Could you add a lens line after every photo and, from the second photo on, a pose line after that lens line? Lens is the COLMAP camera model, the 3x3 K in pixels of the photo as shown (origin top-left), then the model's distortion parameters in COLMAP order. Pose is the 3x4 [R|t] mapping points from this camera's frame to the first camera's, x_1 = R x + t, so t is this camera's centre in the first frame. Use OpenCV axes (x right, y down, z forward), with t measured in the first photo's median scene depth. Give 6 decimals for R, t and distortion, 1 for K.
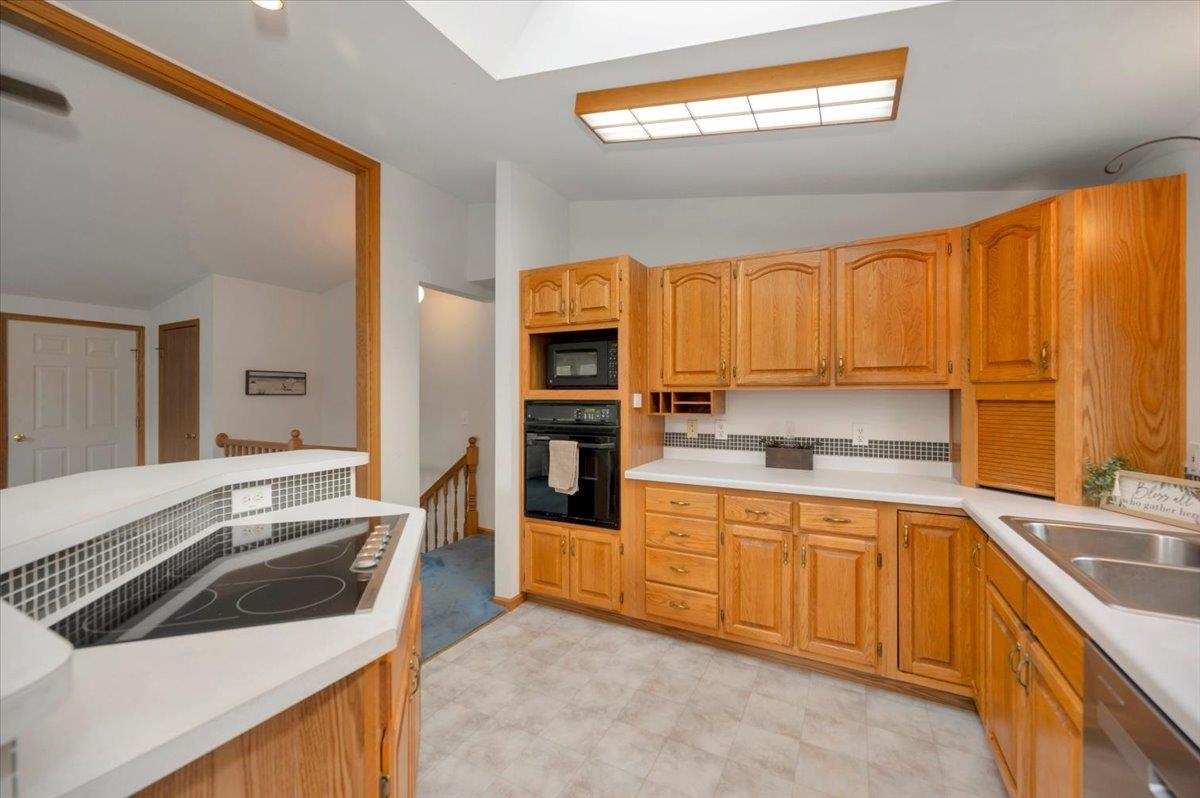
lens RADIAL K [[480.9, 0, 598.5], [0, 480.9, 394.0], [0, 0, 1]] dist [-0.000940, 0.000023]
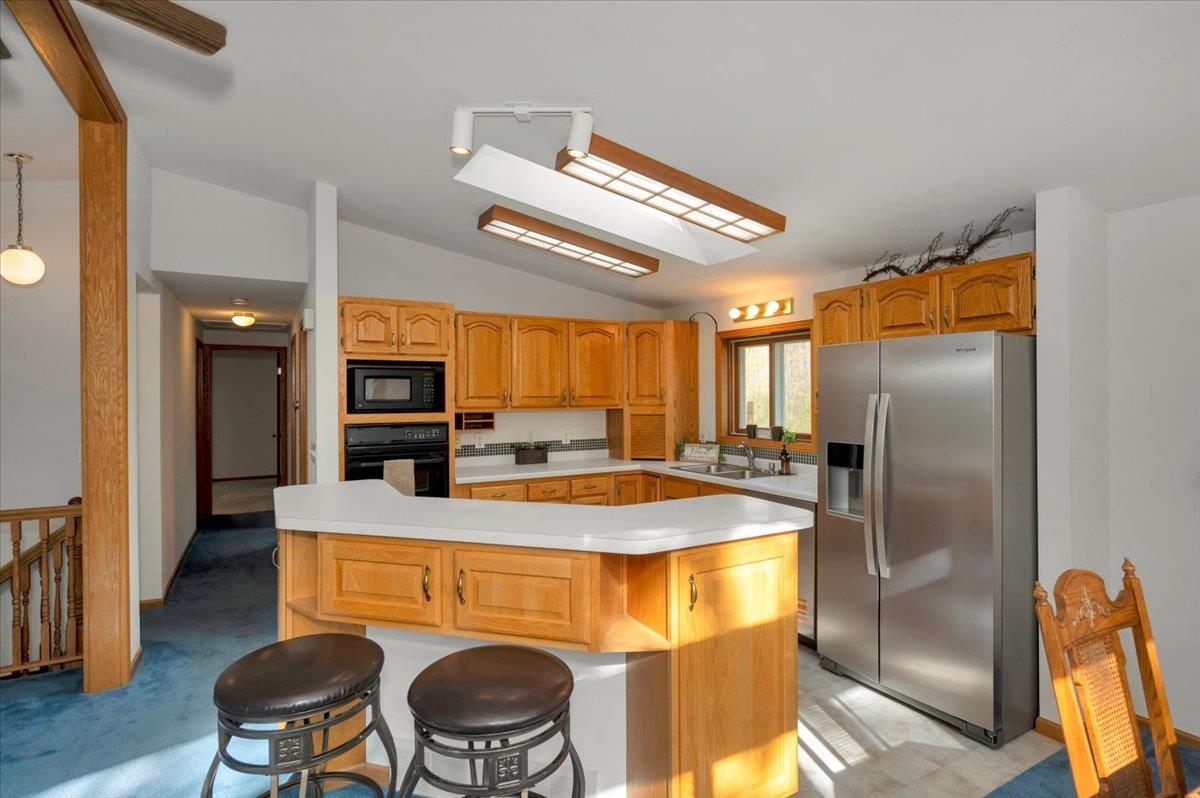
lens RADIAL K [[605.4, 0, 595.9], [0, 605.4, 390.2], [0, 0, 1]] dist [0.005145, 0.001132]
pose [[0.544901, 0.002288, 0.838498, -1.021868], [0.003281, 0.999983, -0.004860, -0.056226], [-0.838494, 0.005400, 0.544884, -0.153339]]
